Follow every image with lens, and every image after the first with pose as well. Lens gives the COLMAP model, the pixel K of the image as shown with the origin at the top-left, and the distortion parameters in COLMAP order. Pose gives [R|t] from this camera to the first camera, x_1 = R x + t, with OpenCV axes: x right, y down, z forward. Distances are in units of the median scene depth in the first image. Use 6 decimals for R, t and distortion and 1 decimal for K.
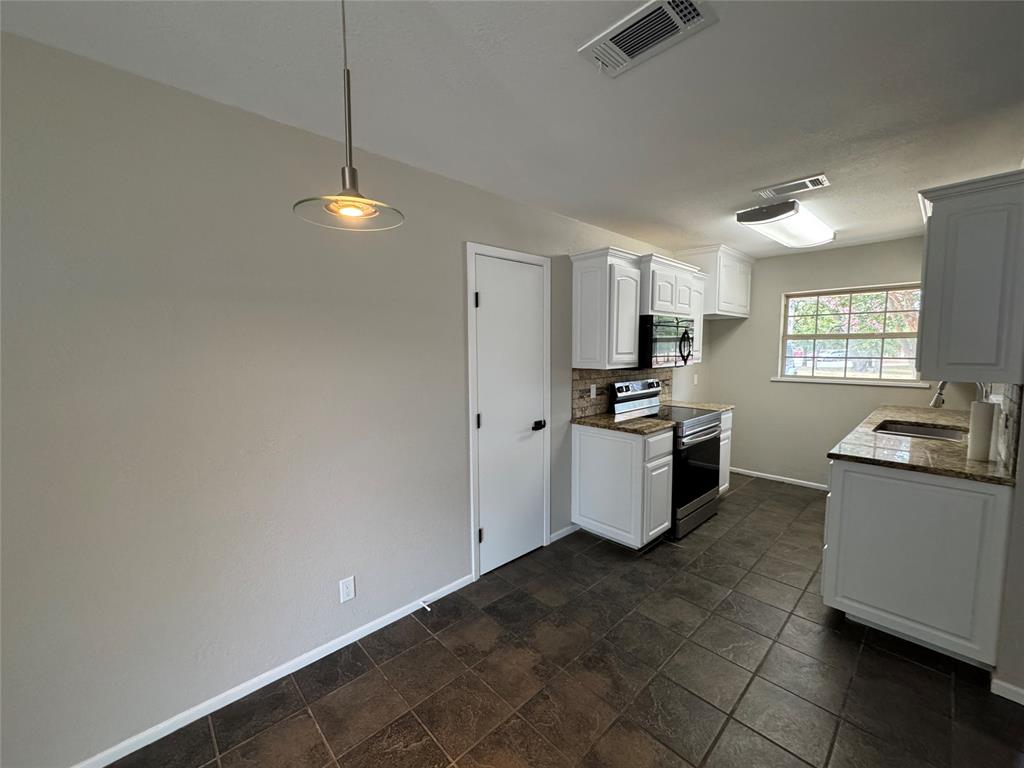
lens RADIAL K [[409.2, 0, 511.4], [0, 409.2, 382.4], [0, 0, 1]] dist [-0.004977, 0.000762]
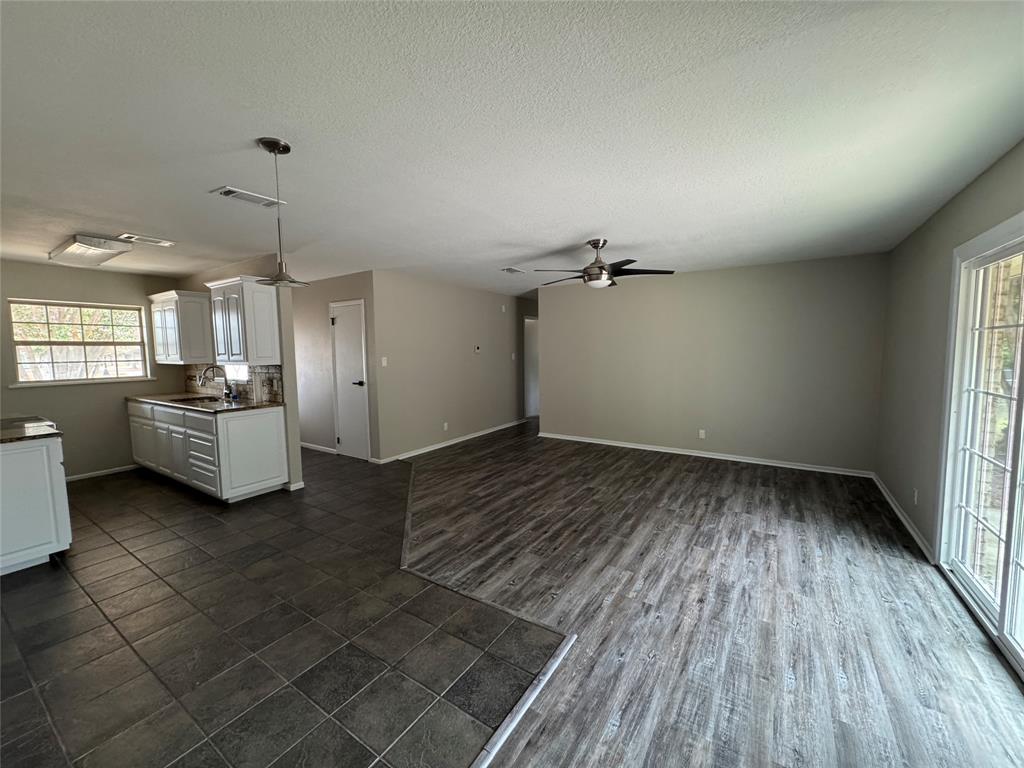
lens RADIAL K [[409.2, 0, 509.4], [0, 409.2, 381.7], [0, 0, 1]] dist [-0.004977, 0.000762]
pose [[-0.237541, -0.070828, 0.968792, -0.823385], [0.094958, 0.990868, 0.095725, 0.000970], [-0.966725, 0.114733, -0.228647, 0.122646]]
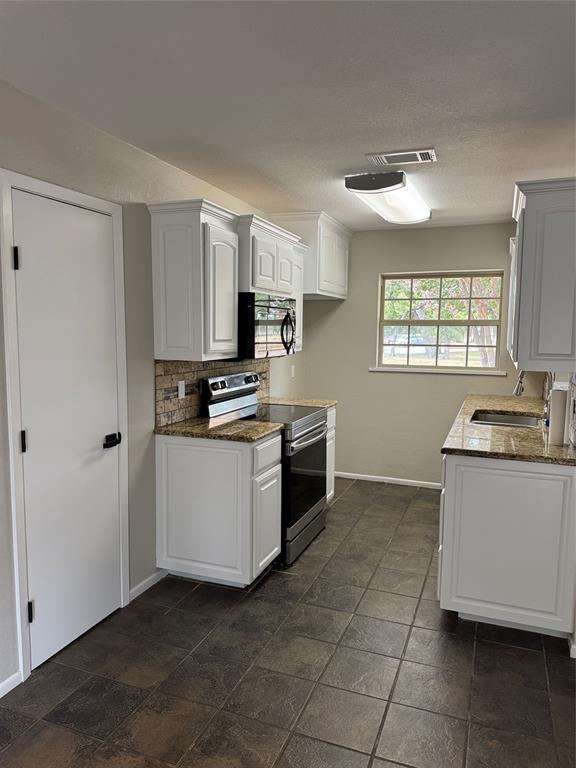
lens RADIAL K [[543.3, 0, 285.2], [0, 543.3, 384.2], [0, 0, 1]] dist [0.065847, -0.078432]
pose [[0.901443, -0.028031, 0.431989, -0.067207], [0.020319, 0.999541, 0.022459, -0.007969], [-0.432421, -0.011468, 0.901599, 0.009686]]
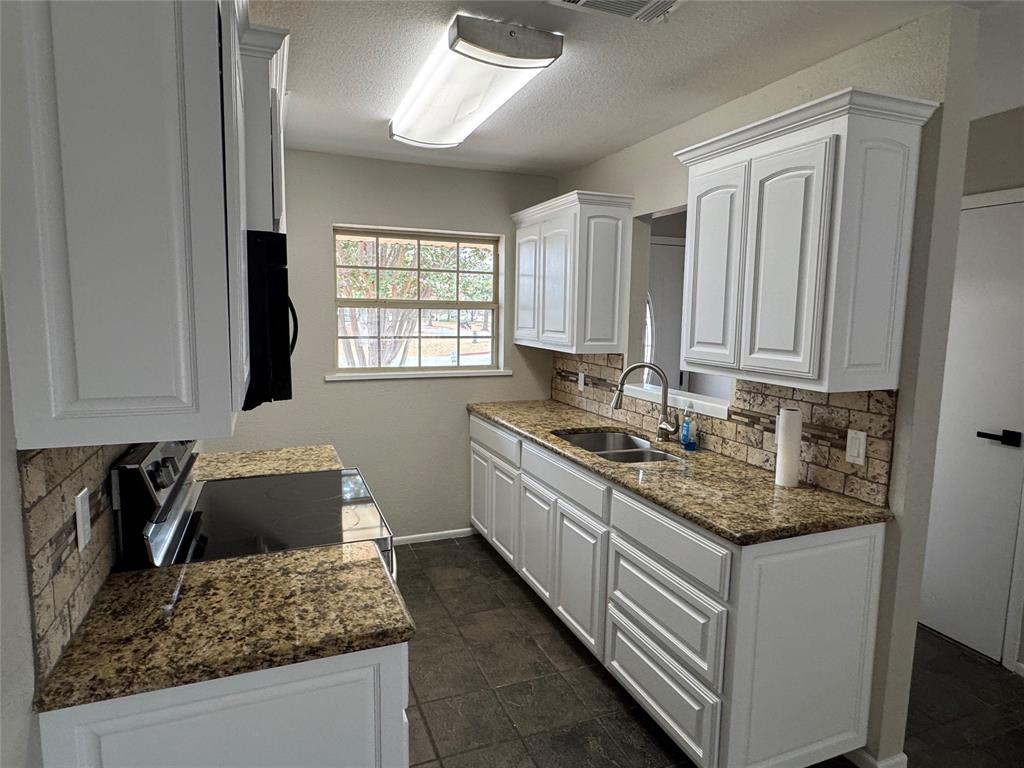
lens RADIAL K [[596.1, 0, 510.7], [0, 596.1, 381.3], [0, 0, 1]] dist [-0.020779, 0.013216]
pose [[0.361788, -0.100184, 0.926862, -0.029894], [0.061263, 0.994615, 0.083594, -0.081159], [-0.930245, 0.026539, 0.365978, 0.688120]]
